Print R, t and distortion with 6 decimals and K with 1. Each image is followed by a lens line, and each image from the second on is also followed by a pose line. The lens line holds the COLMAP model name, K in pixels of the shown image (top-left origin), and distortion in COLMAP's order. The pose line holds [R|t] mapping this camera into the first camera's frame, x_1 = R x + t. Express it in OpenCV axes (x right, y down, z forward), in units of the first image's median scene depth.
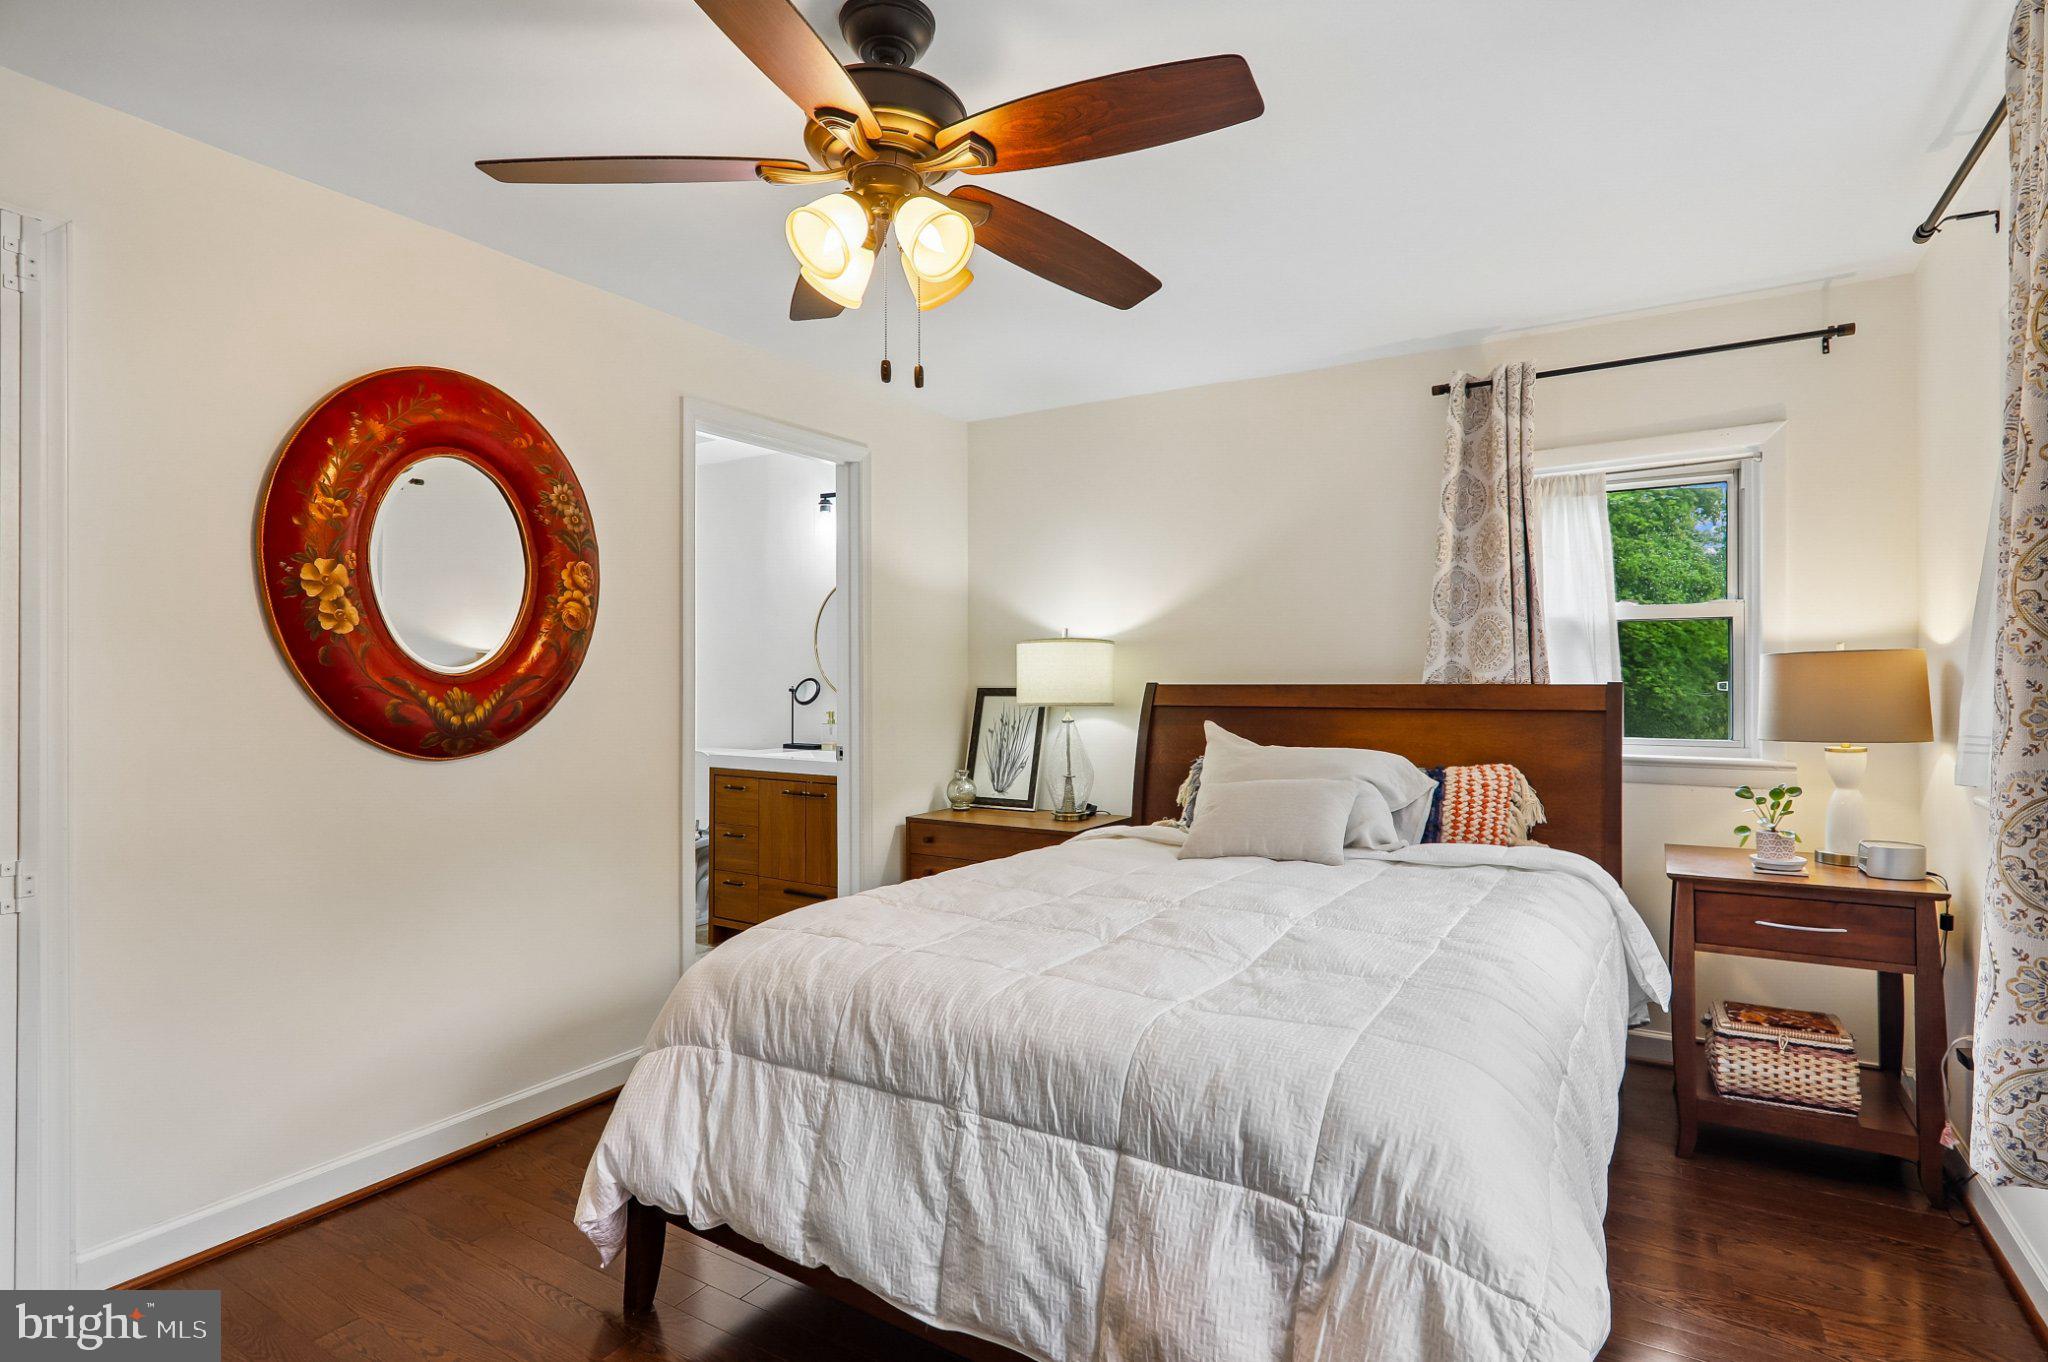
lens RADIAL K [[997.9, 0, 1021.9], [0, 997.9, 675.9], [0, 0, 1]] dist [0.003014, -0.001058]
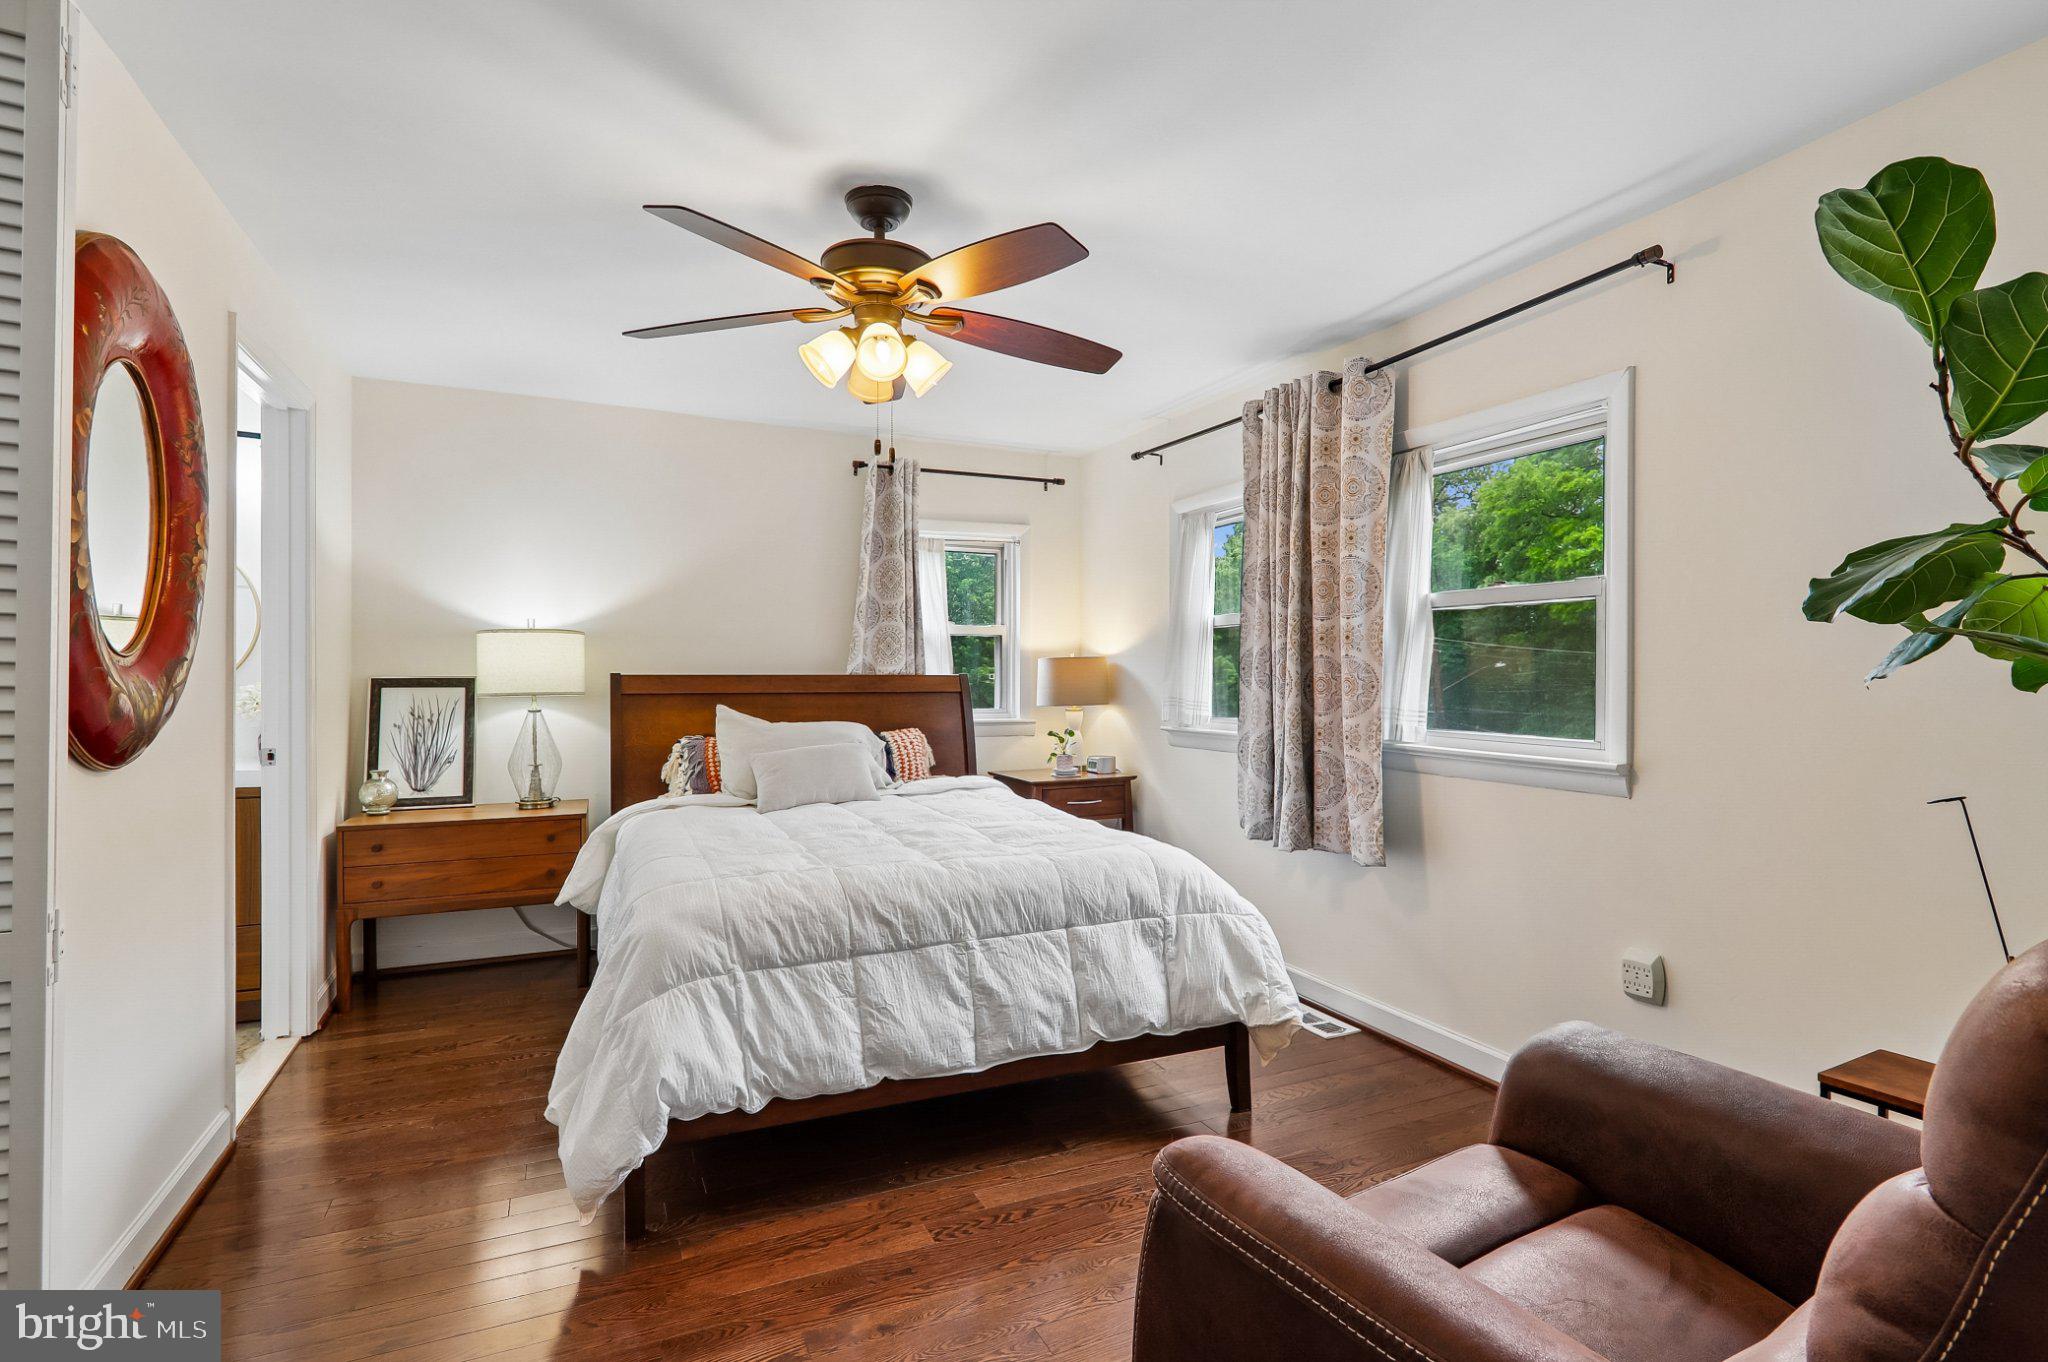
lens RADIAL K [[997.9, 0, 1020.7], [0, 997.9, 682.1], [0, 0, 1]] dist [0.003014, -0.001058]
pose [[0.561403, -0.002798, 0.827538, -1.136654], [-0.004926, 0.999965, 0.006723, 0.014717], [-0.827528, -0.007850, 0.561370, 0.043298]]
